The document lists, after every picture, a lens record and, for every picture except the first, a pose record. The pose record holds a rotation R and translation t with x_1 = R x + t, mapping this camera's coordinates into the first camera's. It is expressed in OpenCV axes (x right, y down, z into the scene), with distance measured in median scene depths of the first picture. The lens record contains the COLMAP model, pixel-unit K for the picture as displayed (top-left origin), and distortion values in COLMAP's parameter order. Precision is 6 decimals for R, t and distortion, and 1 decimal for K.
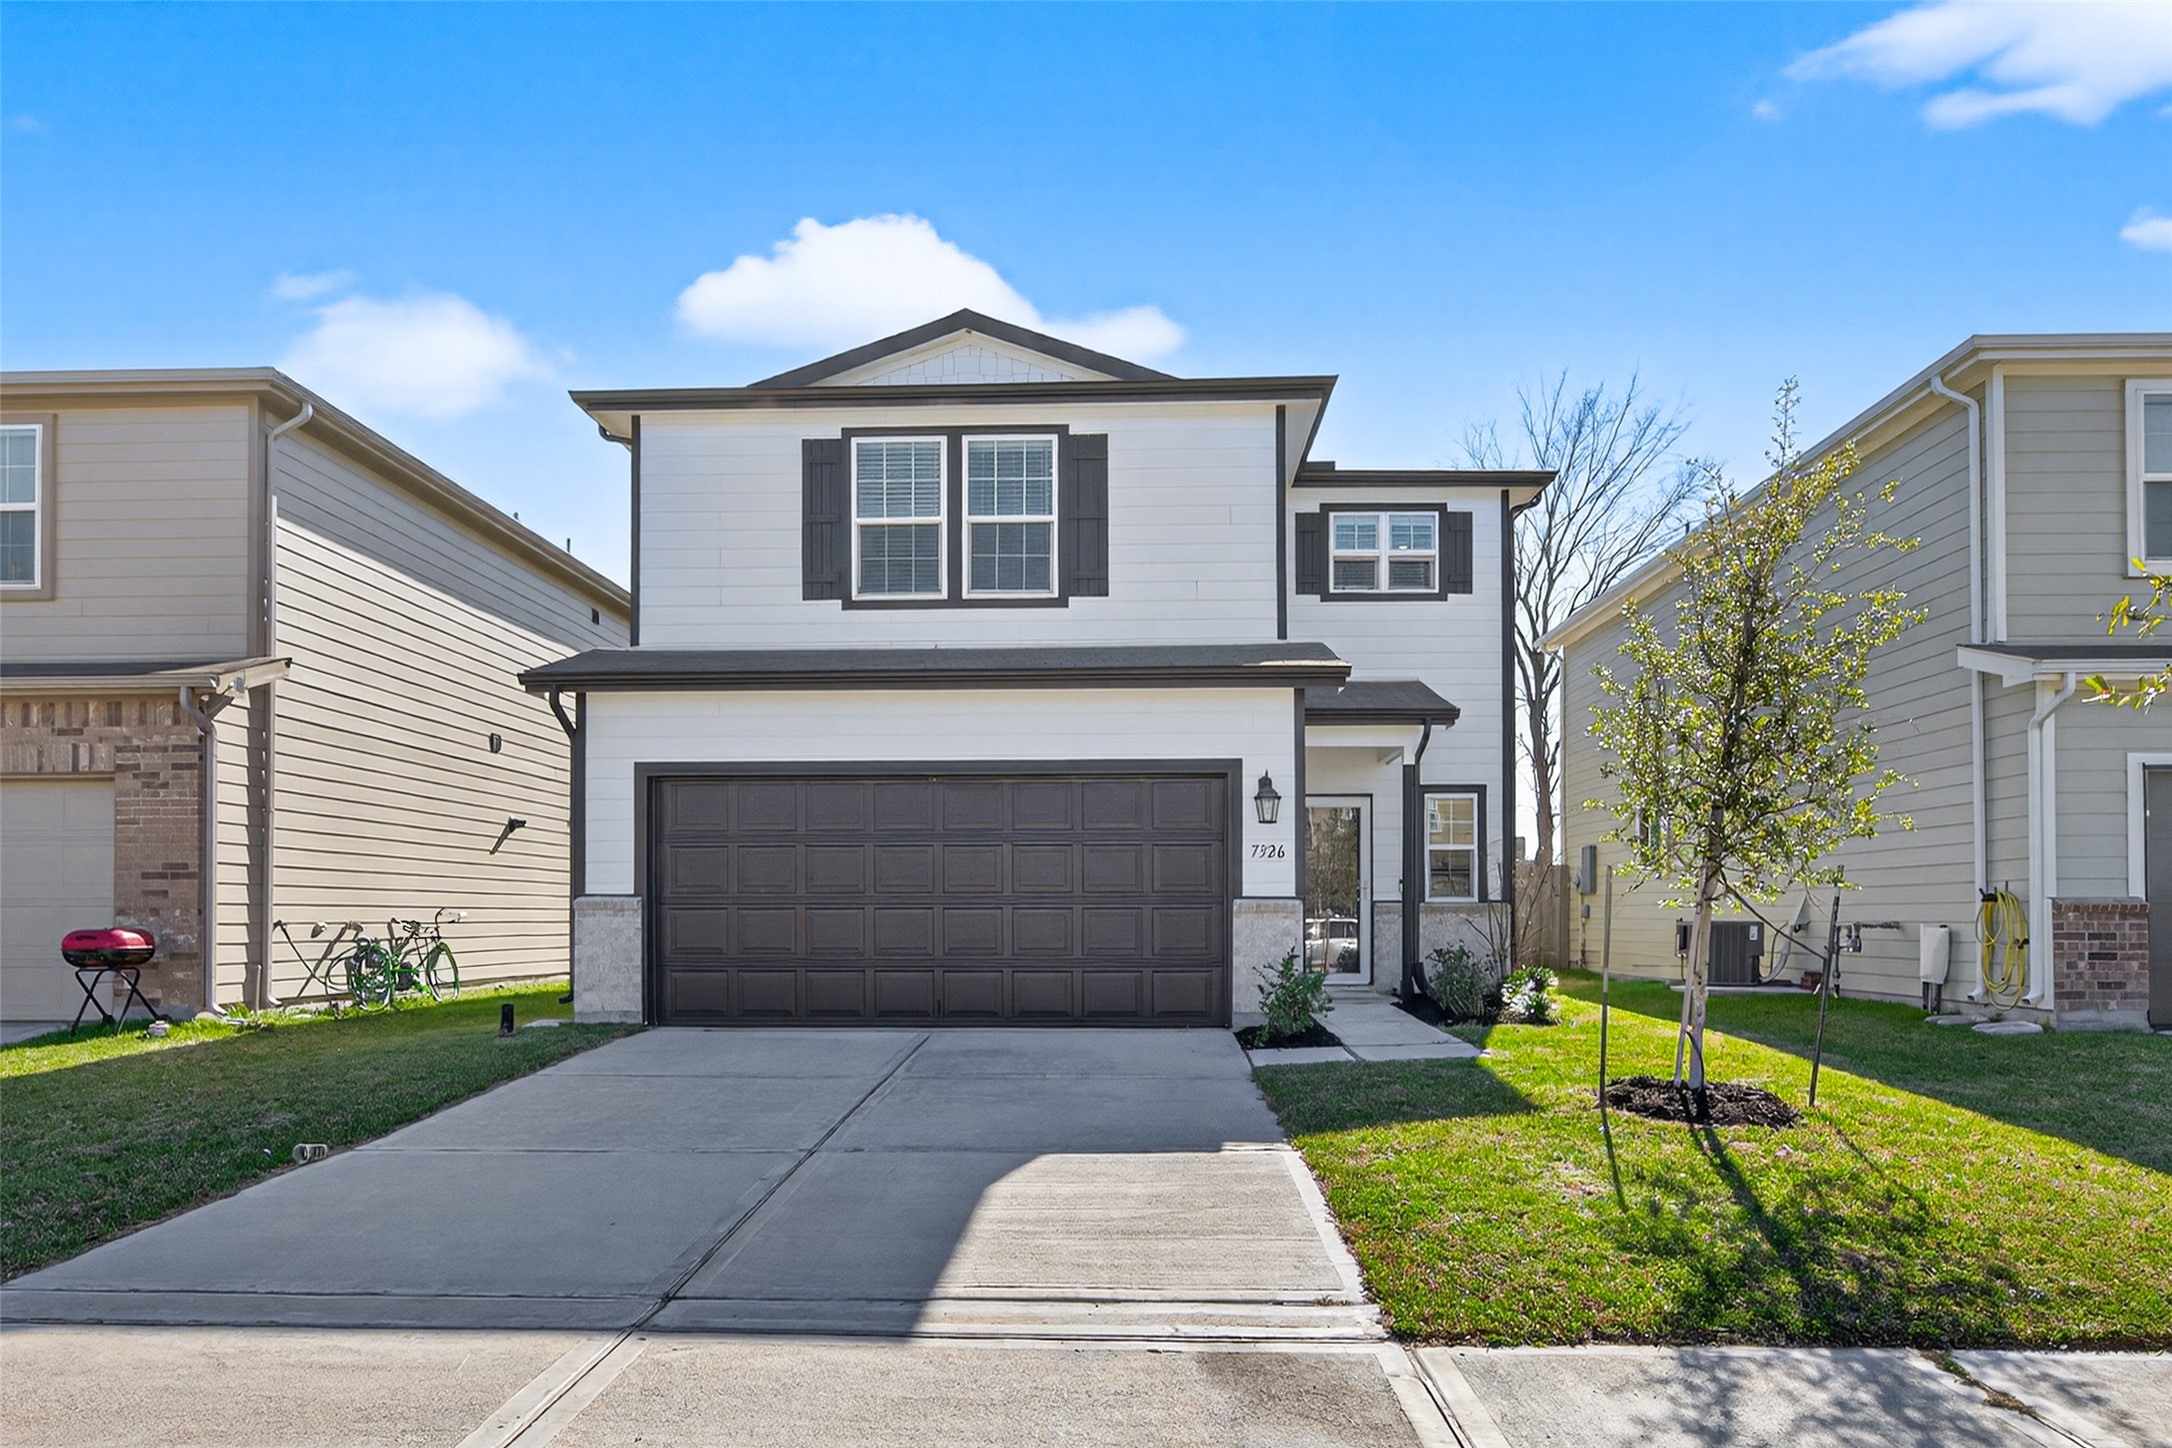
lens RADIAL K [[847.6, 0, 1093.2], [0, 847.6, 913.4], [0, 0, 1]] dist [0.004165, 0.000313]
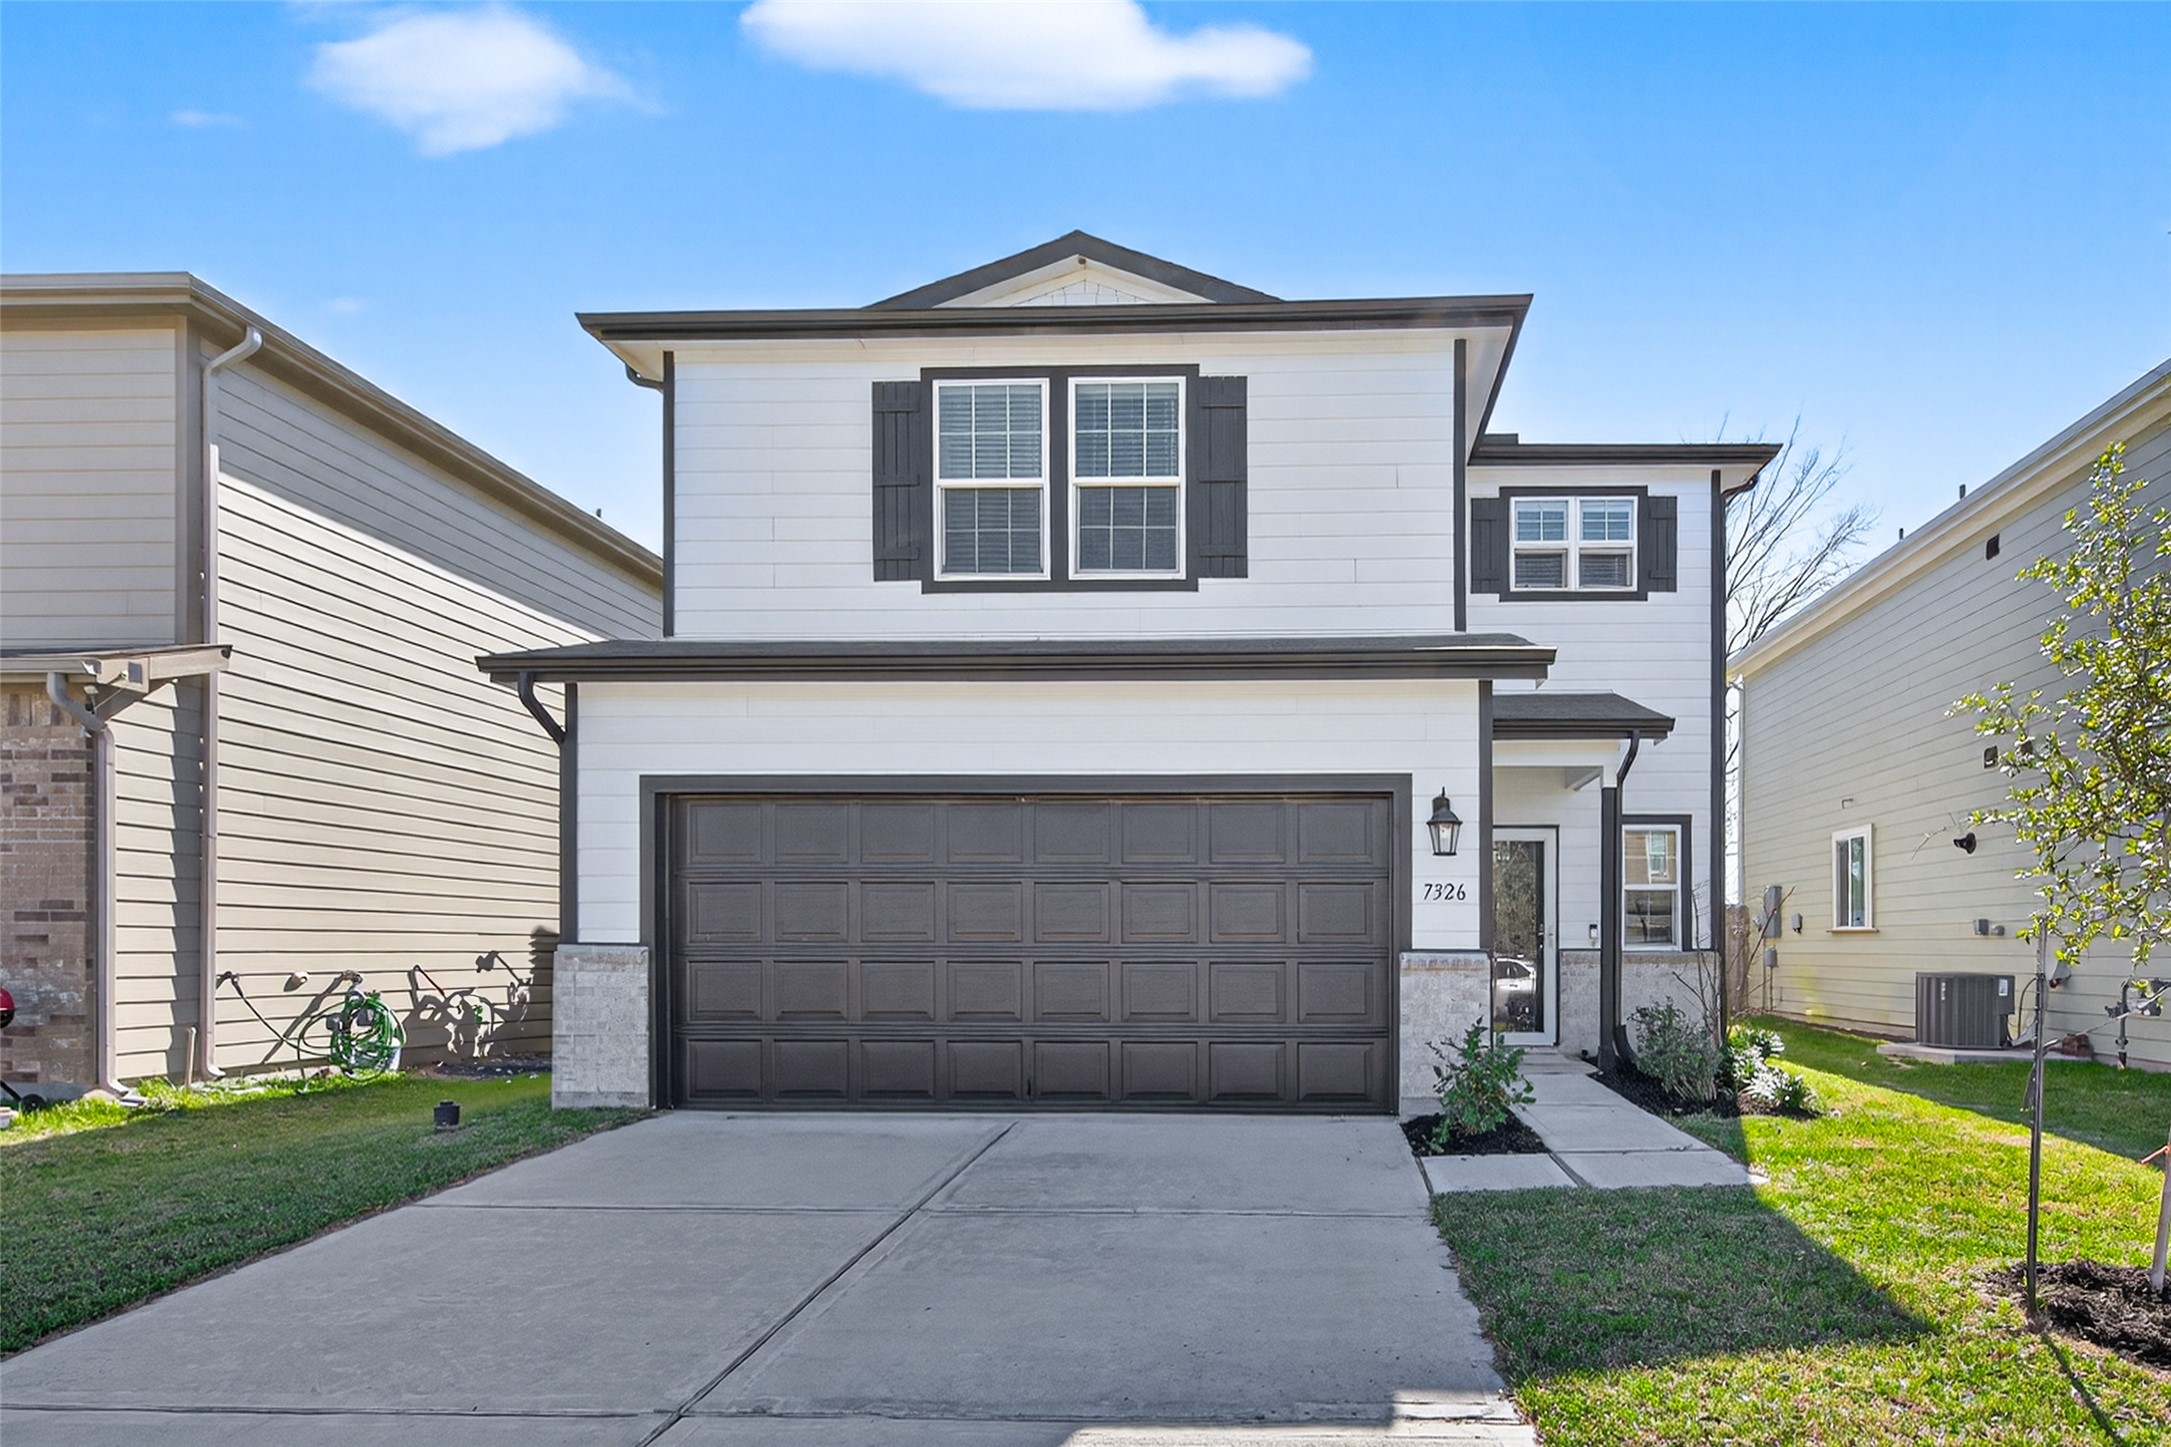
lens RADIAL K [[847.2, 0, 1258.0], [0, 847.2, 958.3], [0, 0, 1]] dist [0.004165, 0.000313]
pose [[0.999972, 0.003366, 0.006709, 0.023626], [-0.003415, 0.999967, 0.007340, -0.014040], [-0.006684, -0.007363, 0.999951, 0.184141]]
